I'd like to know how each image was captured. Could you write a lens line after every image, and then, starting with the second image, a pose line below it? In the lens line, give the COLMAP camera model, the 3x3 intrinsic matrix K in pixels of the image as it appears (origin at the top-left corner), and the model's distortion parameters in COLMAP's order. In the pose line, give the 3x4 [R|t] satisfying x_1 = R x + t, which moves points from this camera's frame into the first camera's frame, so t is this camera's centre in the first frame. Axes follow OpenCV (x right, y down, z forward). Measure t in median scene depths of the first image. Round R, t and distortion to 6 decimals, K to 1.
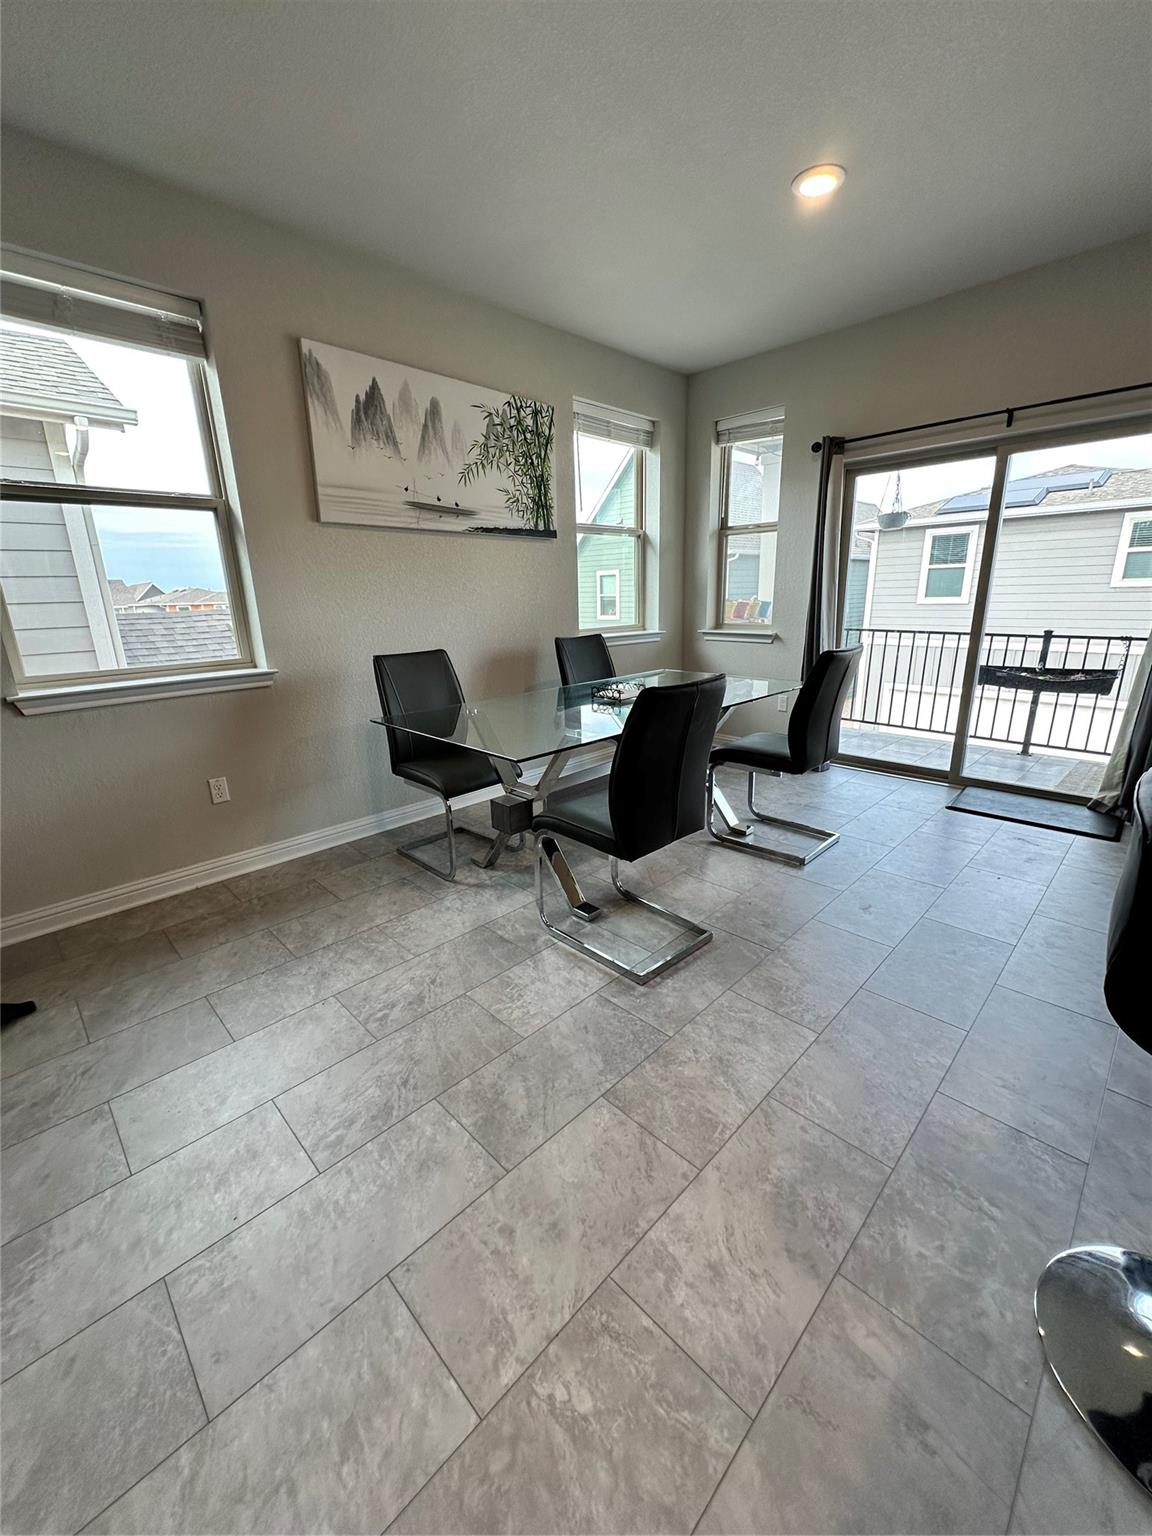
lens RADIAL K [[608.9, 0, 579.2], [0, 608.9, 766.1], [0, 0, 1]] dist [-0.001066, -0.000102]
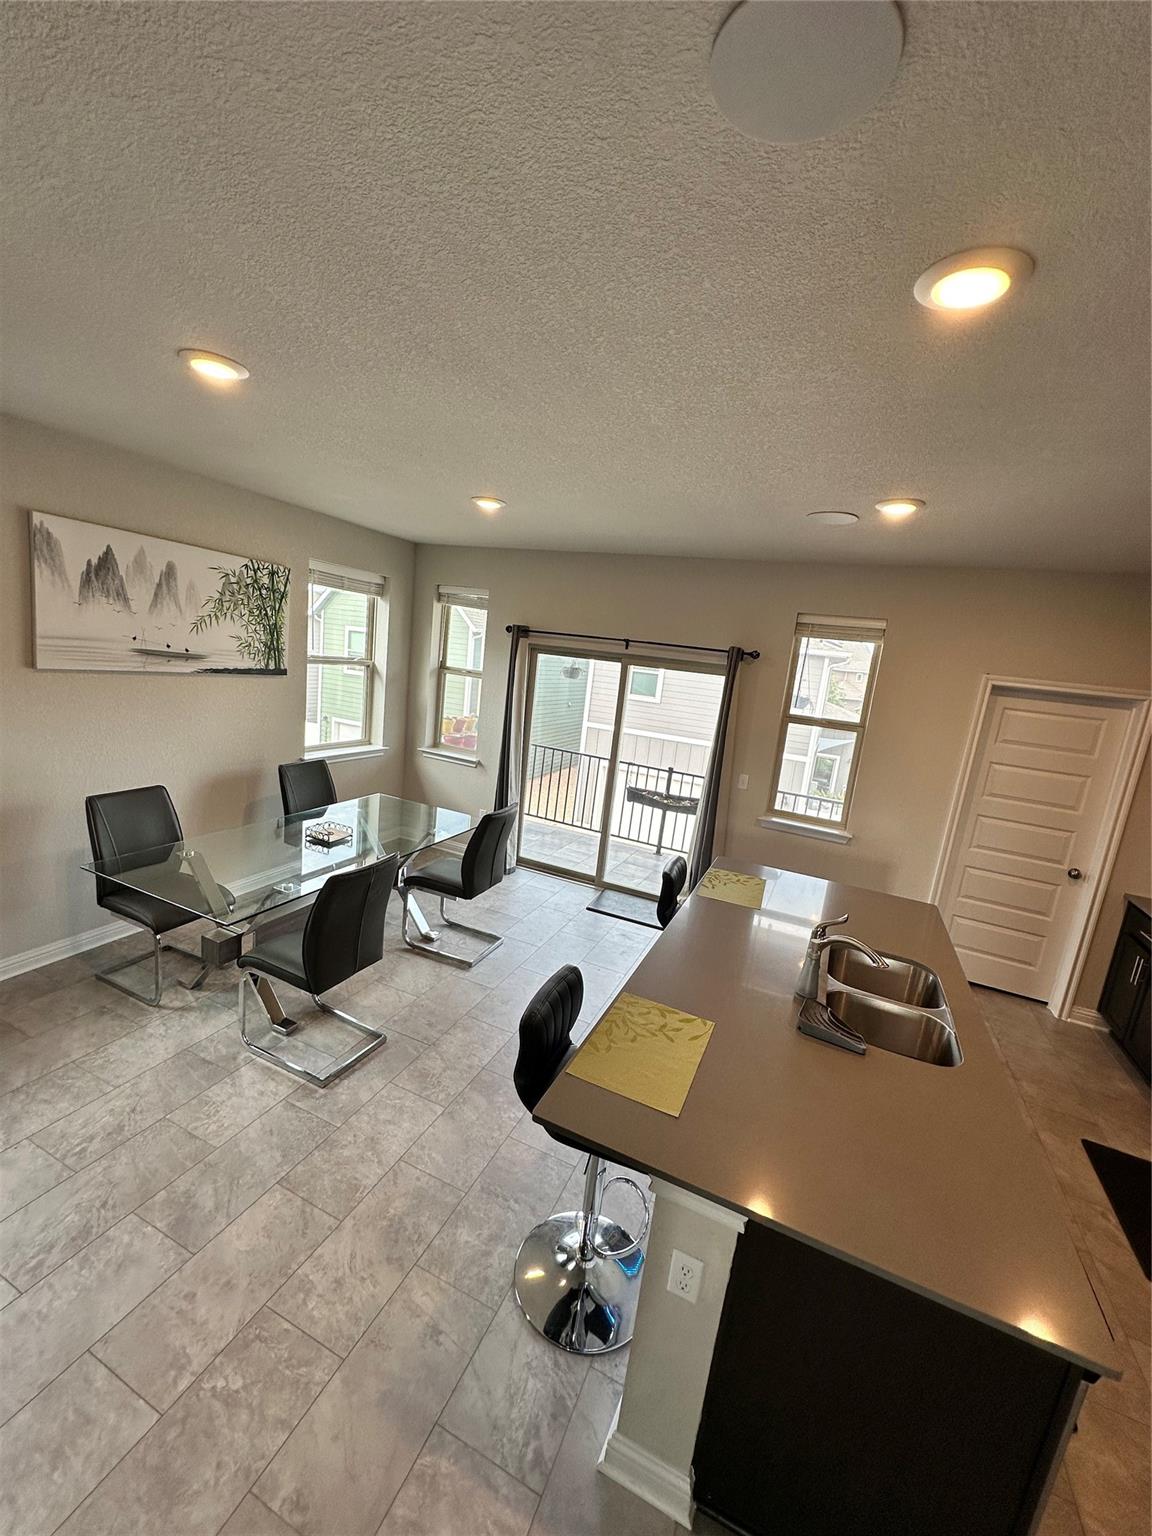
lens RADIAL K [[610.4, 0, 575.7], [0, 610.4, 765.8], [0, 0, 1]] dist [-0.001057, 0.000610]
pose [[0.922306, 0.054032, 0.382665, 0.060913], [-0.026068, 0.996621, -0.077893, -0.235243], [-0.385581, 0.061866, 0.920598, -0.449307]]
